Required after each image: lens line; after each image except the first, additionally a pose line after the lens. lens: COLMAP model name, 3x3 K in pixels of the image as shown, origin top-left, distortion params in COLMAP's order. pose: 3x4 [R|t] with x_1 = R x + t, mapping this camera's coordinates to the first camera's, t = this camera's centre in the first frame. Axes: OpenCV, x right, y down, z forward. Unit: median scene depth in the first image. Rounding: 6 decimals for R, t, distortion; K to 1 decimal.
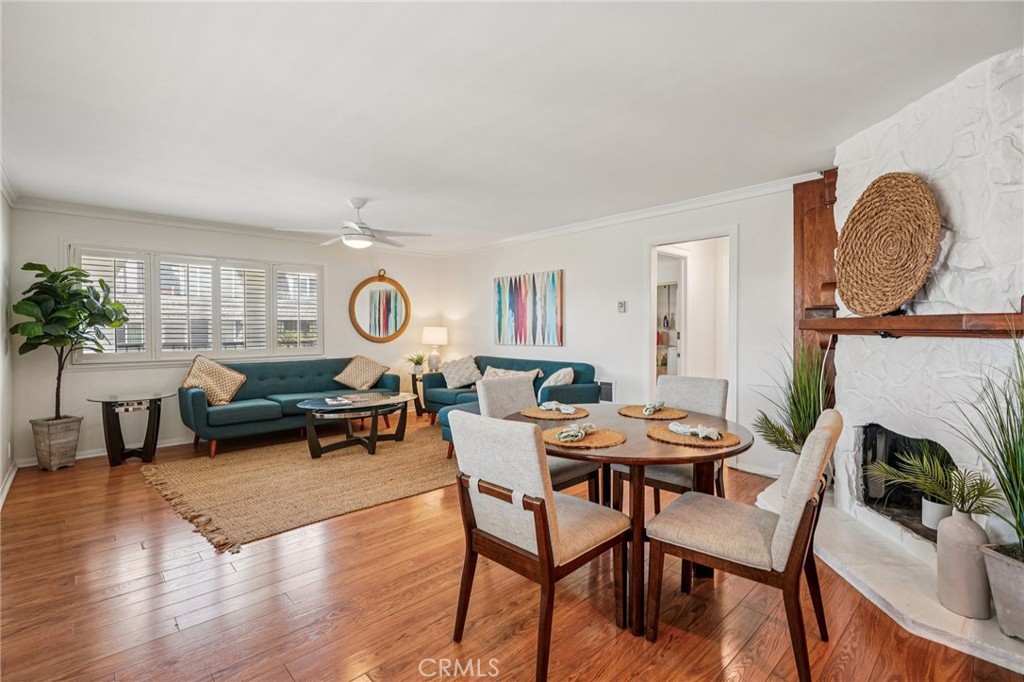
lens RADIAL K [[468.2, 0, 512.0], [0, 468.2, 341.0], [0, 0, 1]] dist [-0.002582, 0.000074]
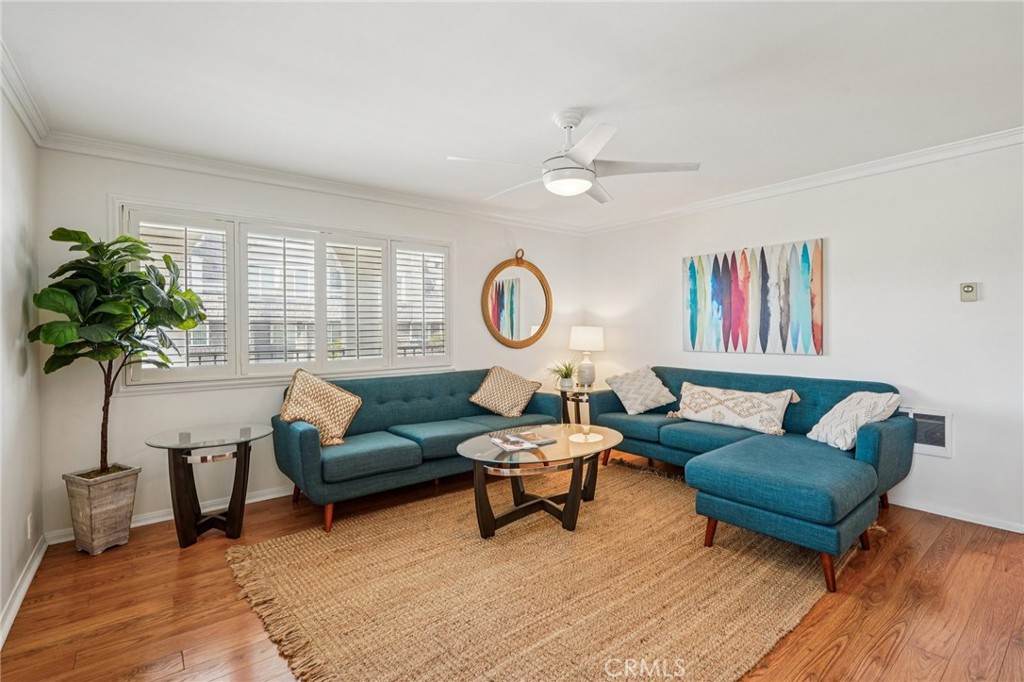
lens RADIAL K [[468.2, 0, 512.2], [0, 468.2, 338.9], [0, 0, 1]] dist [-0.003578, -0.000213]
pose [[0.996286, -0.002344, -0.086073, -0.336782], [0.002021, 0.999991, -0.003833, -0.012209], [0.086081, 0.003645, 0.996281, 0.384920]]
